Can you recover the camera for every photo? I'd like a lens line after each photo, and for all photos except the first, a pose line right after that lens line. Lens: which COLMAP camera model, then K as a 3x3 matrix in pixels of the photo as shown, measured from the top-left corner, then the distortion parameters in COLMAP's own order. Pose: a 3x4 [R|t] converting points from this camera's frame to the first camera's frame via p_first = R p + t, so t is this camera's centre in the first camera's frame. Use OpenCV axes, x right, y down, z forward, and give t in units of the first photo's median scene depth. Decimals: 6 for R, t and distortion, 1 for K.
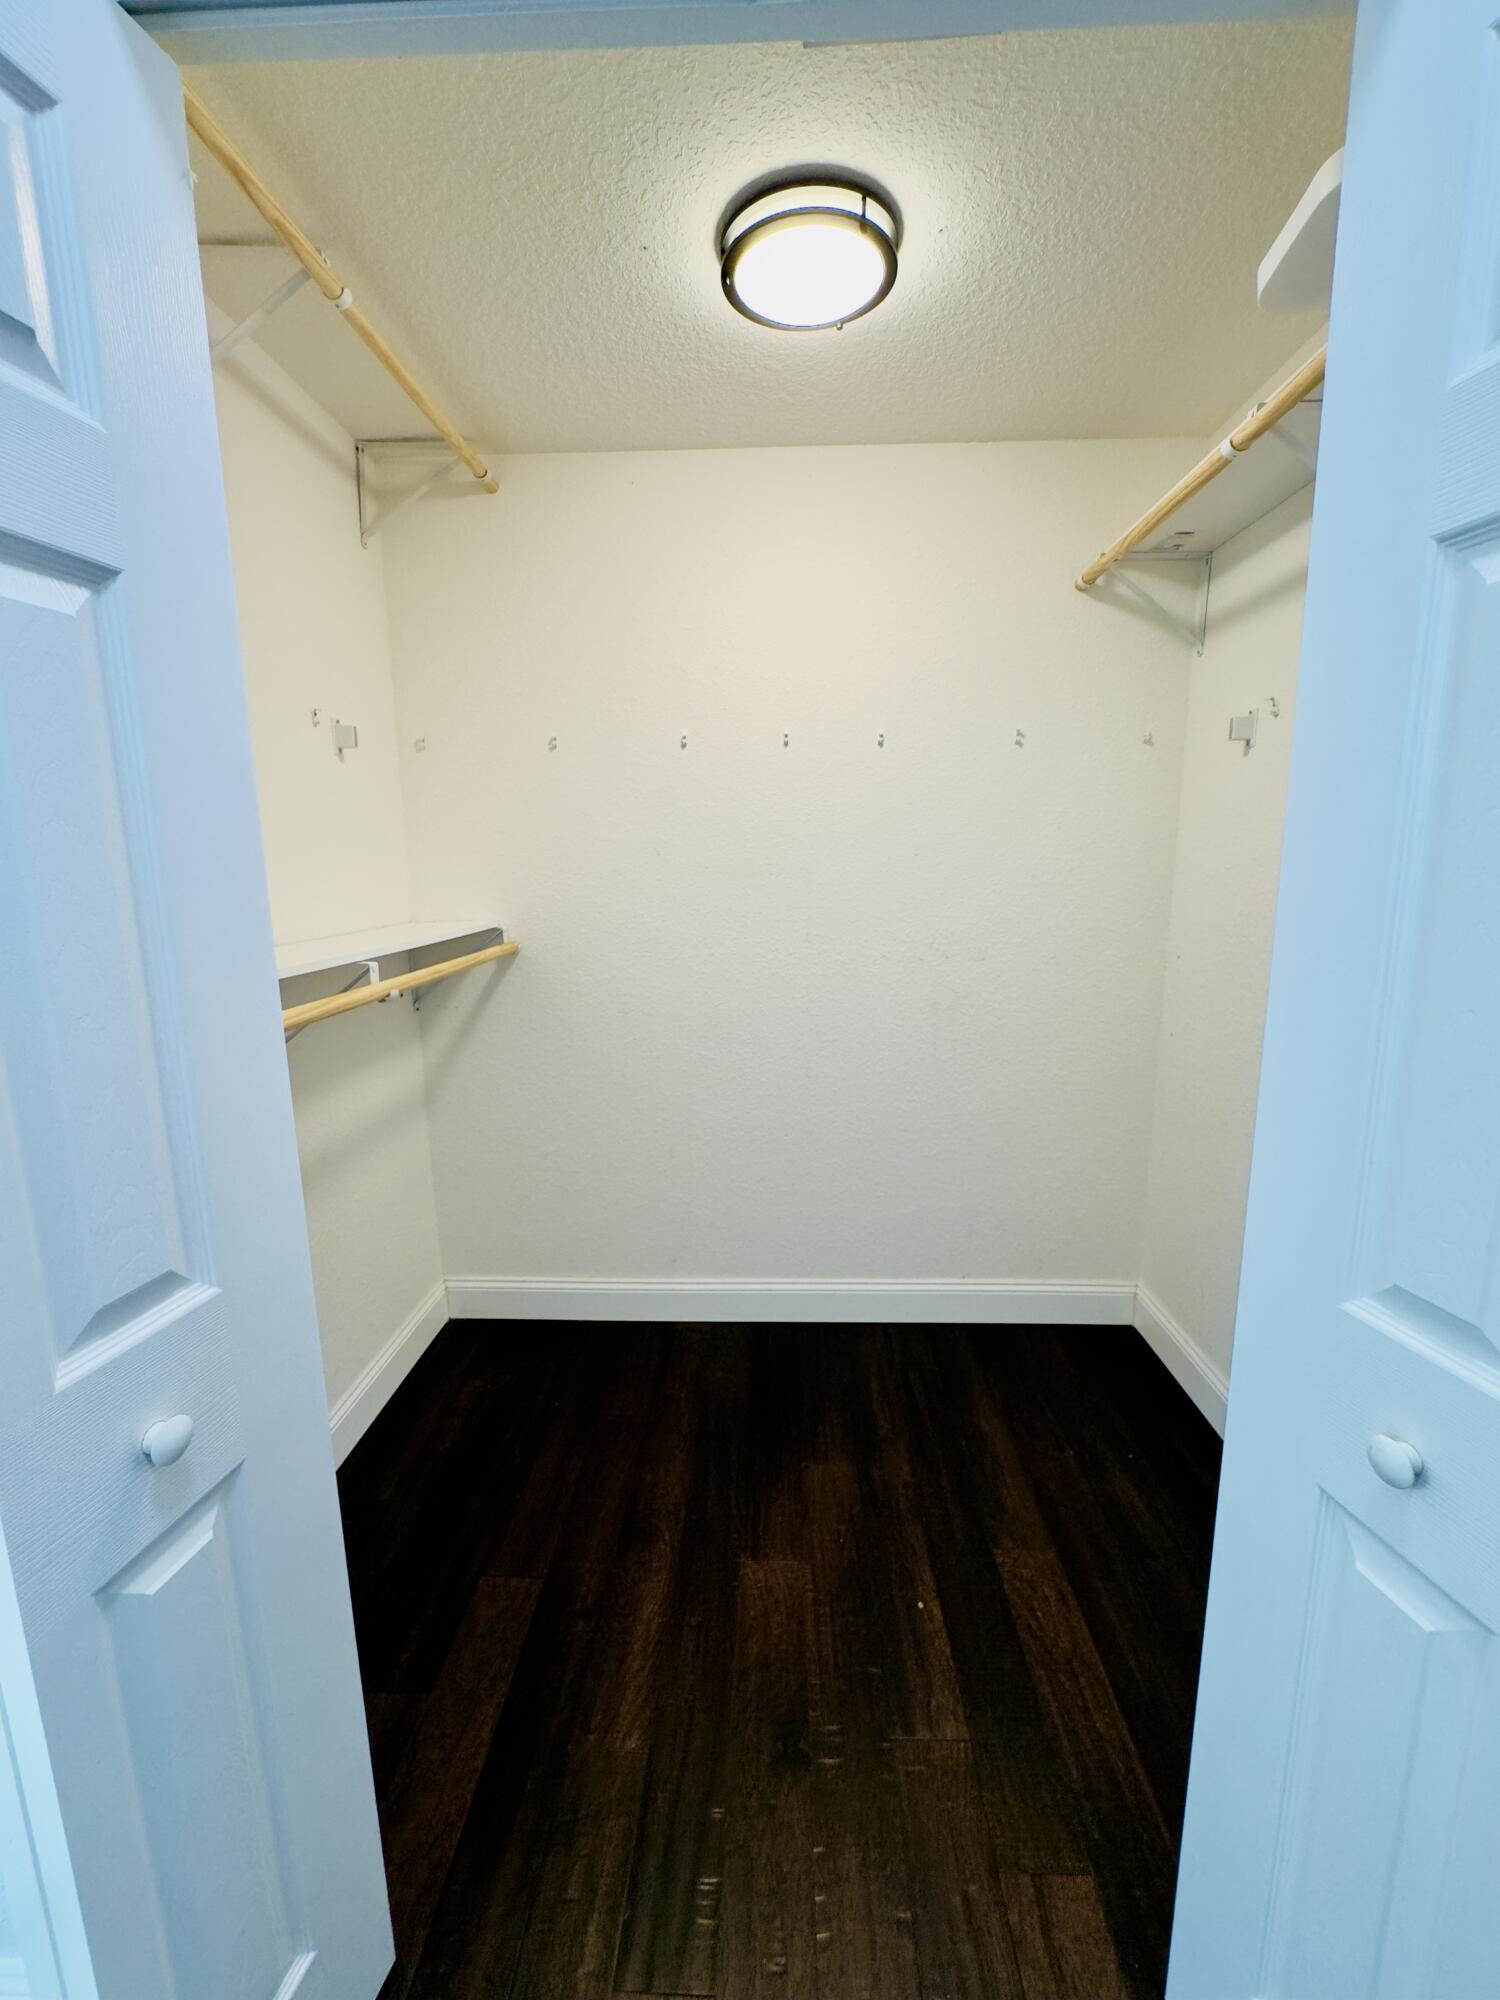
lens RADIAL K [[802.6, 0, 754.8], [0, 802.6, 996.0], [0, 0, 1]] dist [-0.008541, -0.000201]
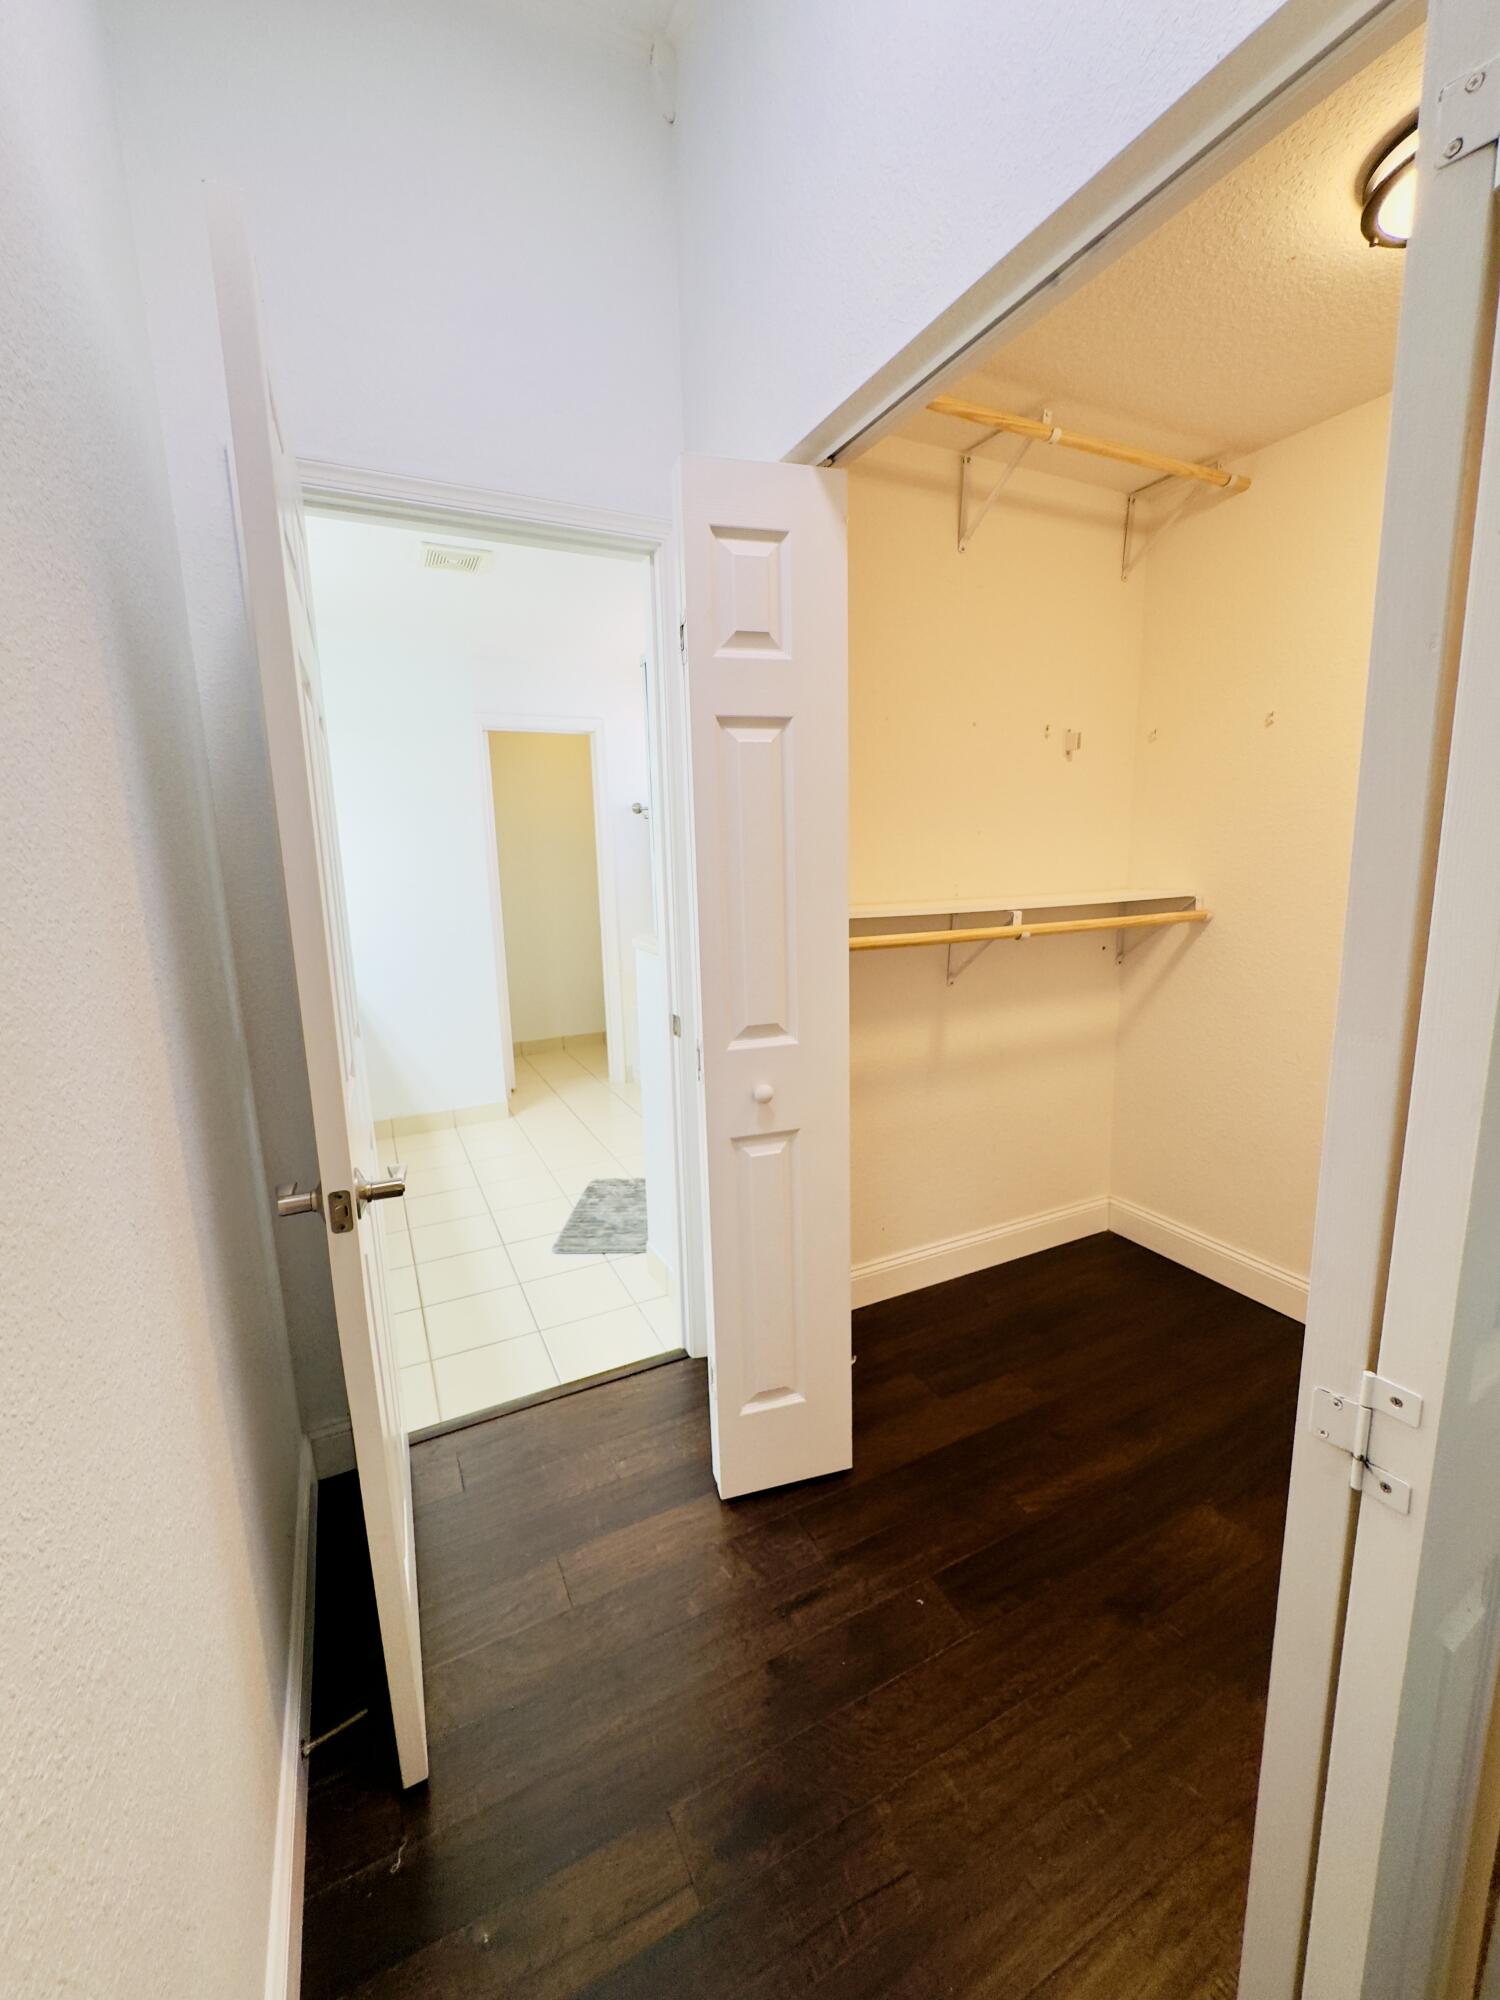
lens RADIAL K [[802.6, 0, 742.9], [0, 802.6, 994.3], [0, 0, 1]] dist [-0.008541, -0.000201]
pose [[0.466188, 0.153803, -0.871214, 0.432293], [-0.128480, 0.986102, 0.105336, 0.012488], [0.875307, 0.062828, 0.479469, -0.066495]]
